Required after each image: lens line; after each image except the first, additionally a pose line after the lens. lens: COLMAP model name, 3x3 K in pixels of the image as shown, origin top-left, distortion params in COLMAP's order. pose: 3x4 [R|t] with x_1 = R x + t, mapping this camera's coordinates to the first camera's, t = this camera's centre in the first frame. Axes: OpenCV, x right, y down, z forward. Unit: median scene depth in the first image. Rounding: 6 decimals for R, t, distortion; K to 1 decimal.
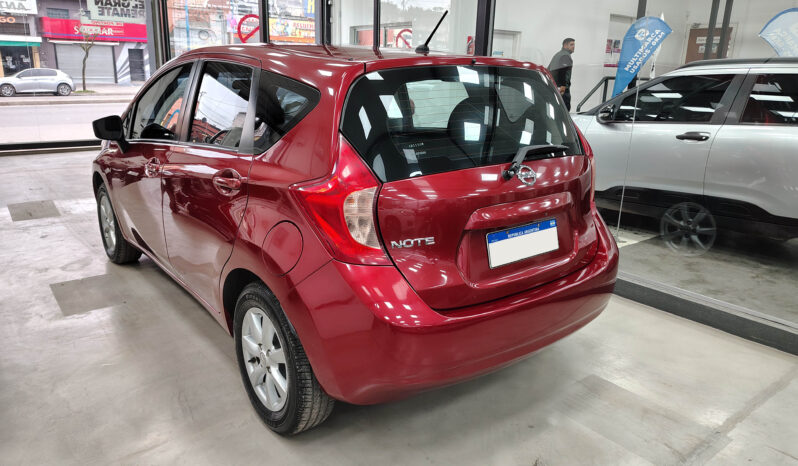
lens RADIAL K [[569.1, 0, 395.0], [0, 569.1, 231.9], [0, 0, 1]] dist [0.025255, -0.021542]
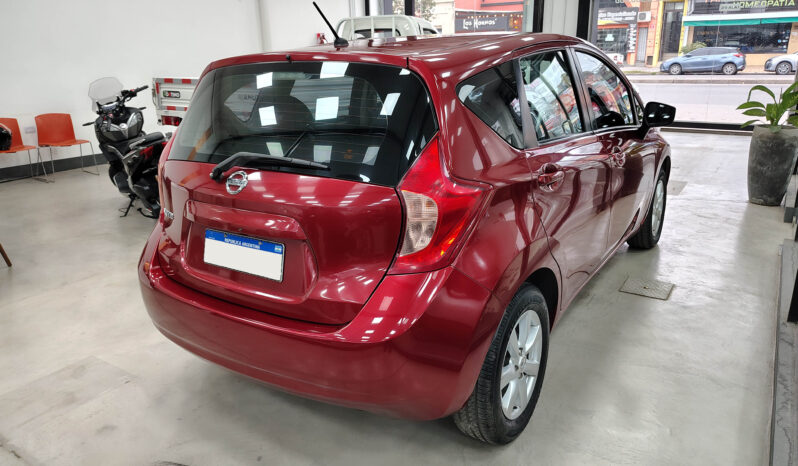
lens RADIAL K [[569.1, 0, 402.1], [0, 569.1, 234.8], [0, 0, 1]] dist [0.025255, -0.021542]
pose [[0.333291, 0.264775, -0.904882, 1.196599], [-0.223733, 0.954554, 0.196903, -0.264054], [0.915893, 0.136826, 0.377383, 0.932220]]
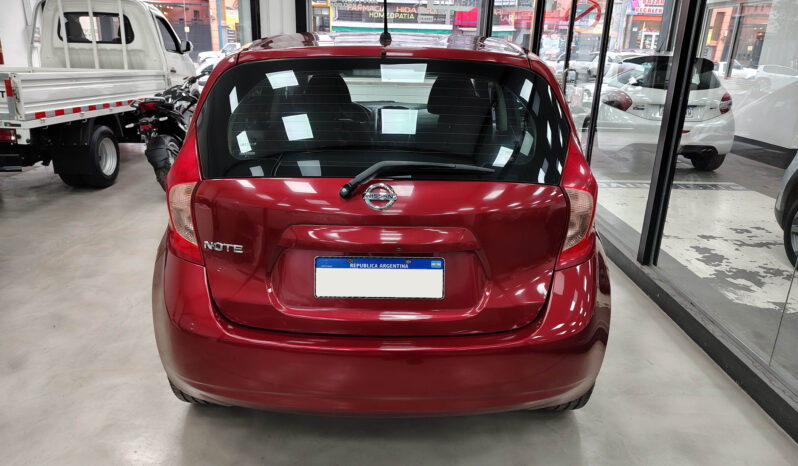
lens RADIAL K [[569.1, 0, 402.2], [0, 569.1, 233.8], [0, 0, 1]] dist [0.025255, -0.021542]
pose [[0.803212, 0.192600, -0.563699, 0.732357], [-0.177405, 0.980691, 0.082290, -0.121349], [0.568663, 0.033907, 0.821871, 0.372305]]
